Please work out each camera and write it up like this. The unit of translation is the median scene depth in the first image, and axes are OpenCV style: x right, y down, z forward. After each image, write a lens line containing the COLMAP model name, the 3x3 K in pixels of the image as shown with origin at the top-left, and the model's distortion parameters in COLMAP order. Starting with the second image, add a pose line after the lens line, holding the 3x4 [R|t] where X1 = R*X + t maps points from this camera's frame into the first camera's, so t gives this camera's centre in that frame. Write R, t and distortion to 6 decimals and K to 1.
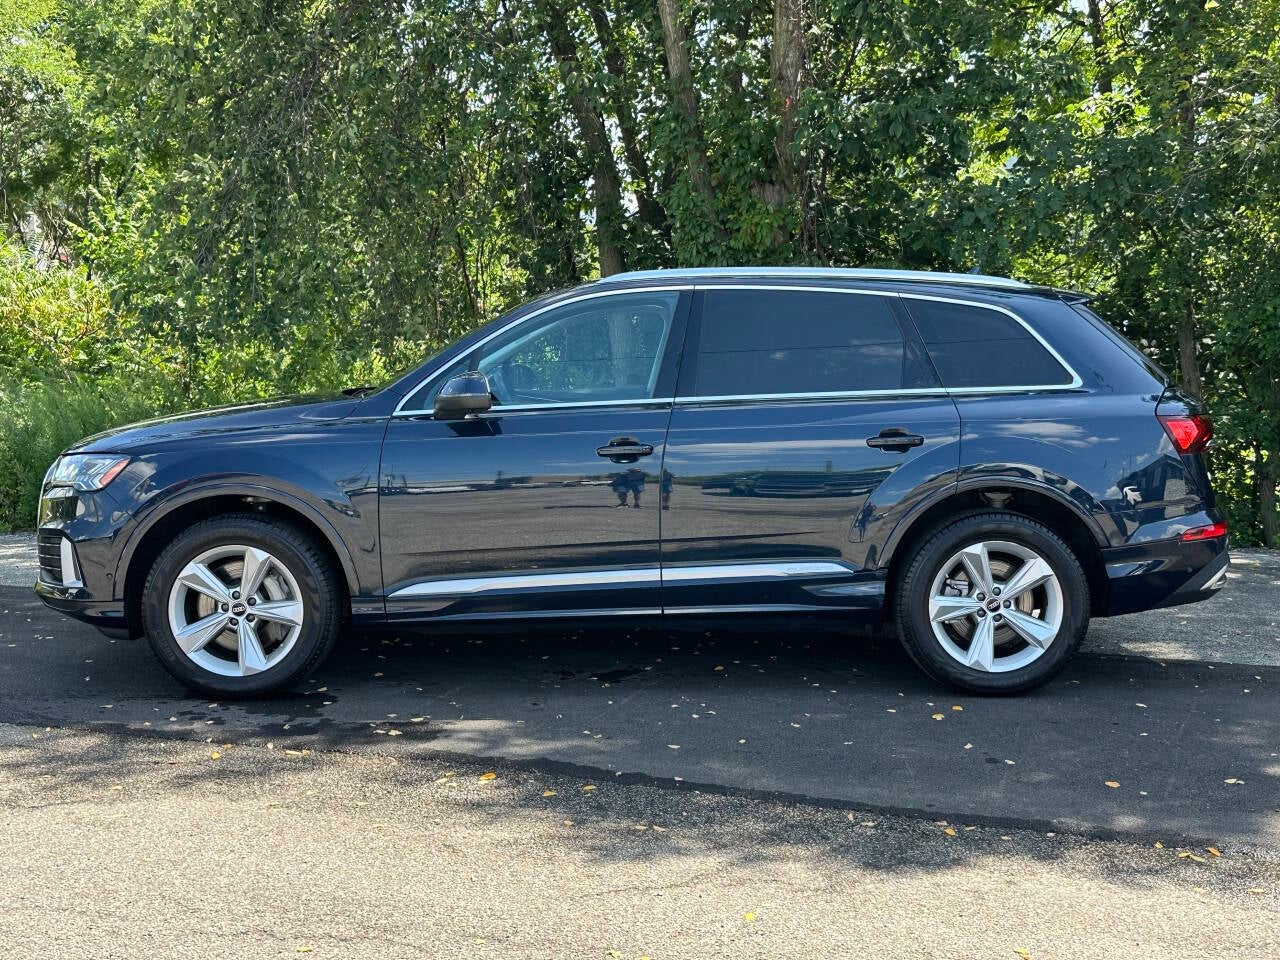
lens RADIAL K [[1573.7, 0, 623.2], [0, 1573.7, 476.0], [0, 0, 1]] dist [0.174790, -0.347230]
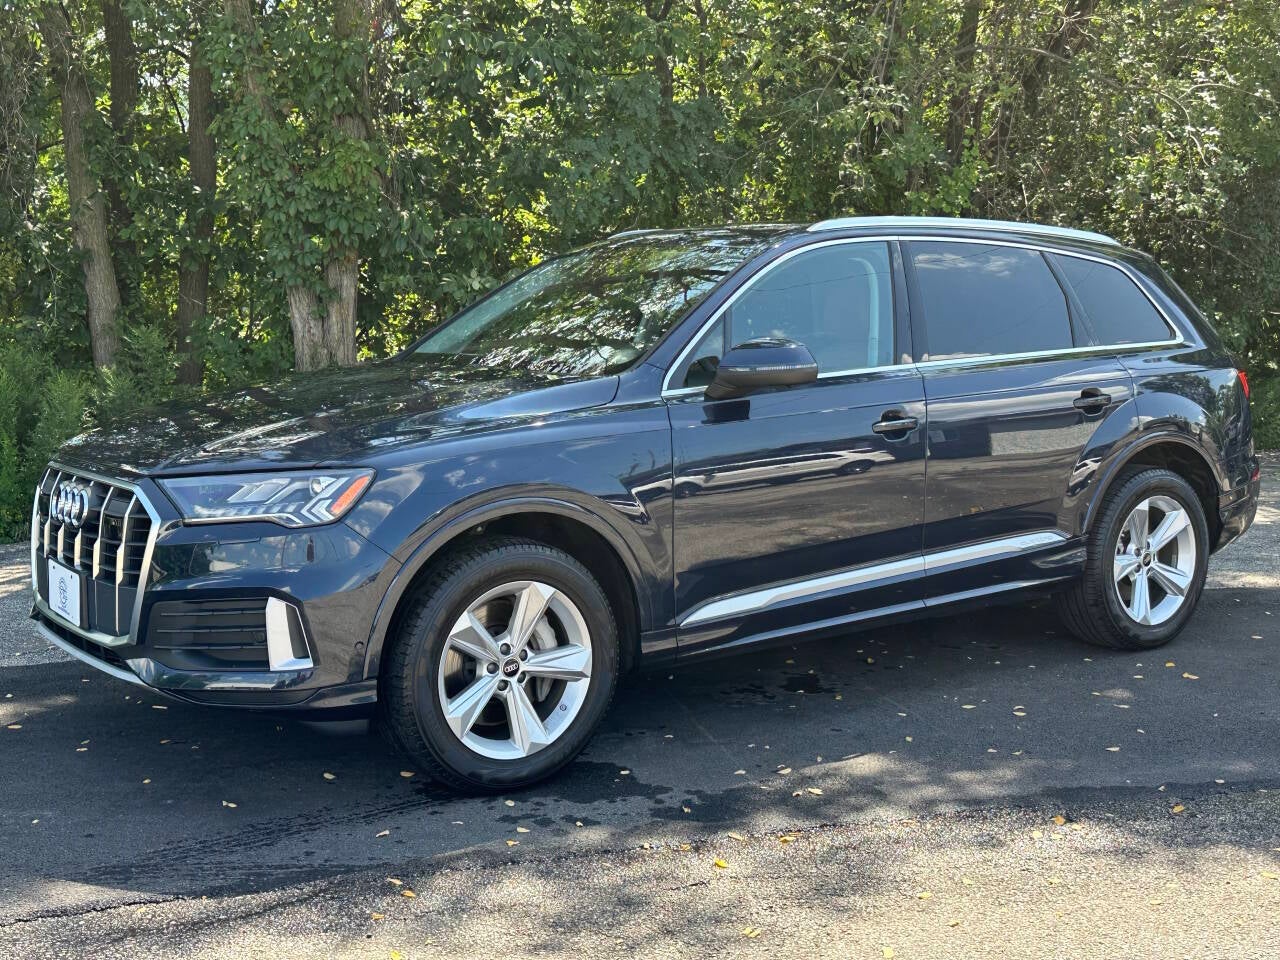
lens RADIAL K [[1551.5, 0, 641.7], [0, 1551.5, 490.6], [0, 0, 1]] dist [0.214102, -0.518246]
pose [[0.797578, -0.075044, 0.598530, -0.623844], [0.051258, 0.997074, 0.056710, -0.036132], [-0.601034, -0.014551, 0.799091, 0.388641]]
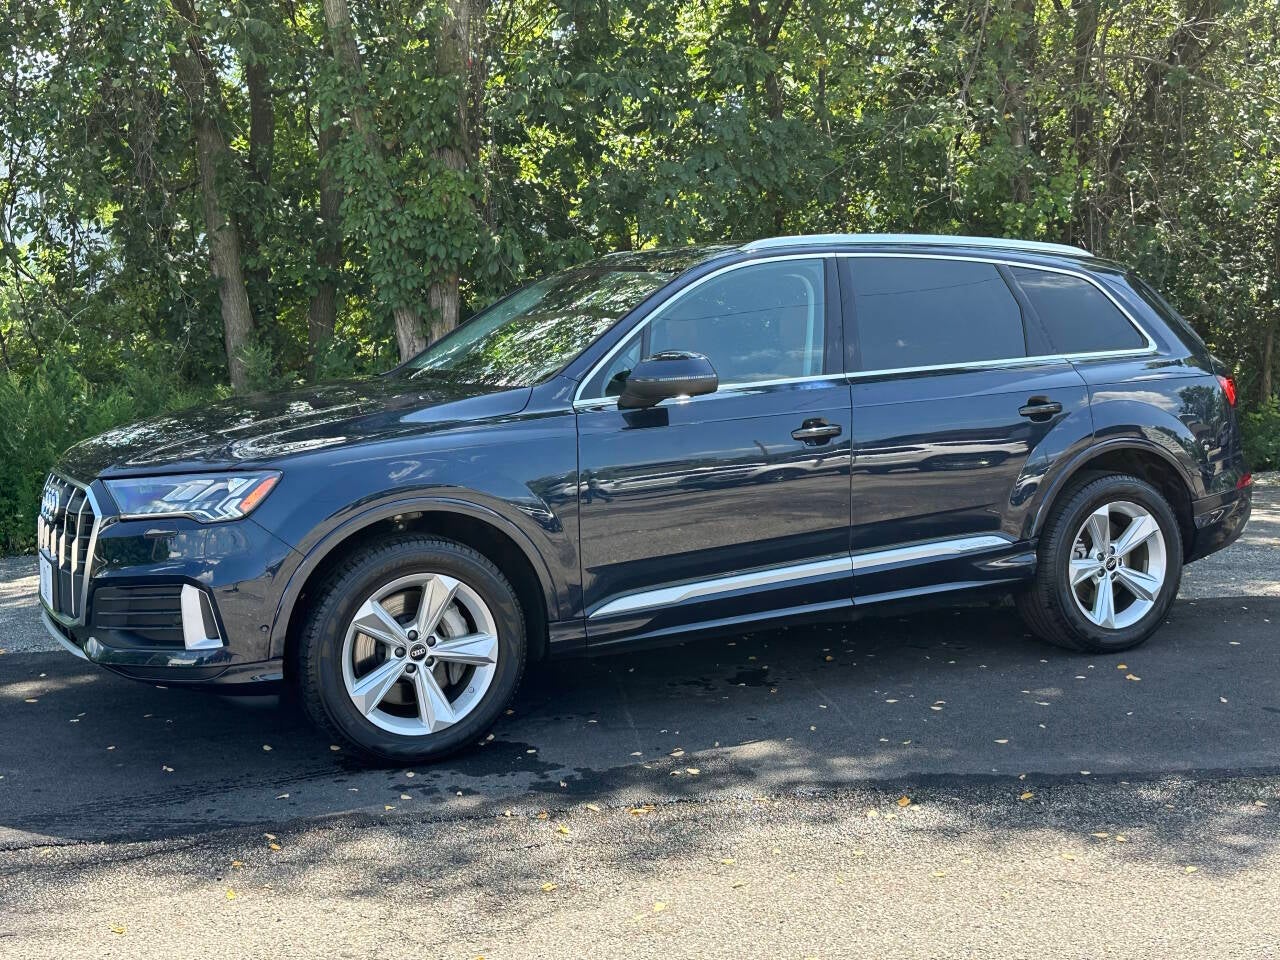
lens RADIAL K [[1553.8, 0, 640.0], [0, 1553.8, 480.0], [0, 0, 1]] dist [0.209419, -0.508755]
pose [[0.876684, -0.064921, 0.476666, -0.520705], [0.056353, 0.997889, 0.032265, -0.023465], [-0.477755, -0.001424, 0.878492, 0.244783]]
